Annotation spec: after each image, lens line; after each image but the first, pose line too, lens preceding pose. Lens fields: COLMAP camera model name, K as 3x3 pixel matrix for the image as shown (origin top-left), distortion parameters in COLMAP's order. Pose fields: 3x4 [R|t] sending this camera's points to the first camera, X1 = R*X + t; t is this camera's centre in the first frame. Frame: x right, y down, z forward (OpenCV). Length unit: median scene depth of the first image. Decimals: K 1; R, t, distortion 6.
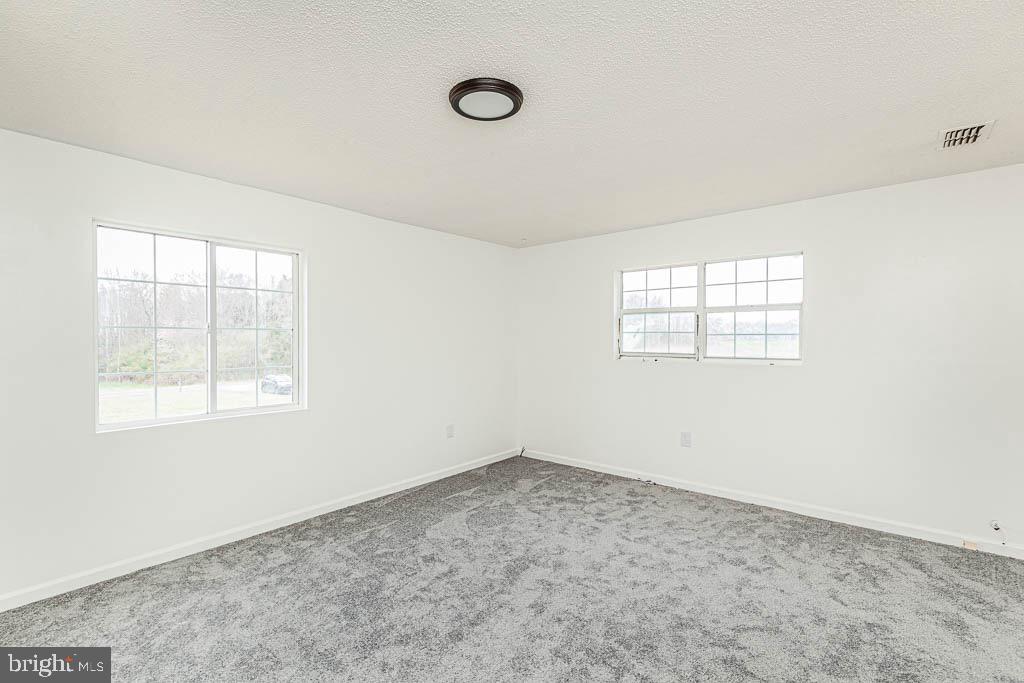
lens RADIAL K [[466.4, 0, 510.3], [0, 466.4, 341.5], [0, 0, 1]] dist [0.002682, -0.002117]
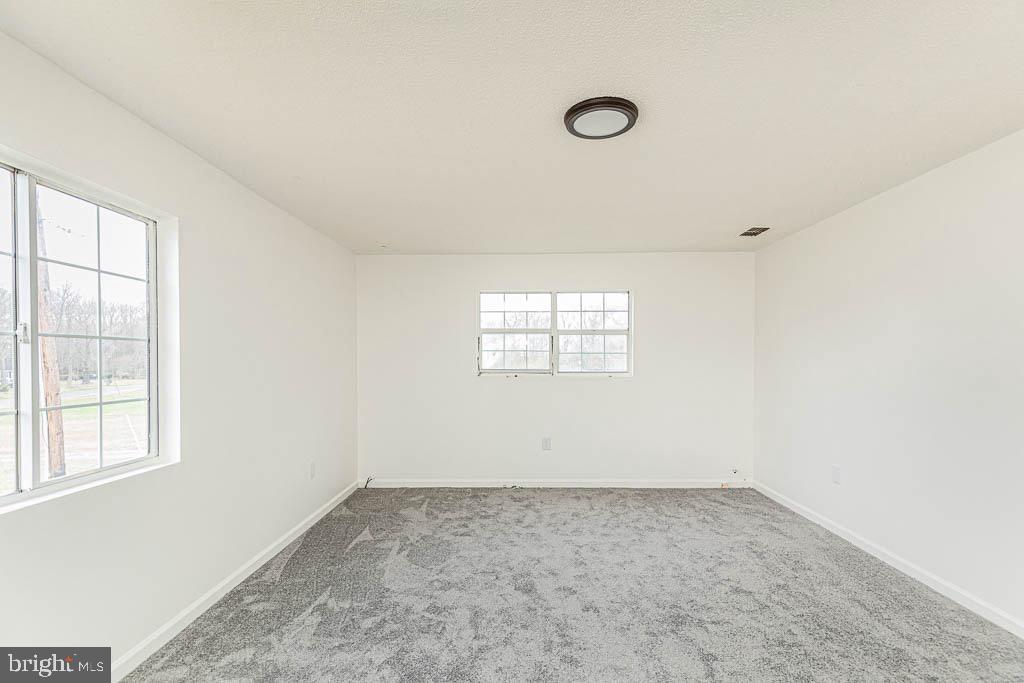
lens RADIAL K [[466.4, 0, 507.6], [0, 466.4, 360.1], [0, 0, 1]] dist [0.002682, -0.002117]
pose [[0.770251, -0.002535, 0.637736, -0.473012], [0.005234, 0.999984, -0.002347, 0.005681], [-0.637720, 0.005145, 0.770251, 0.189849]]
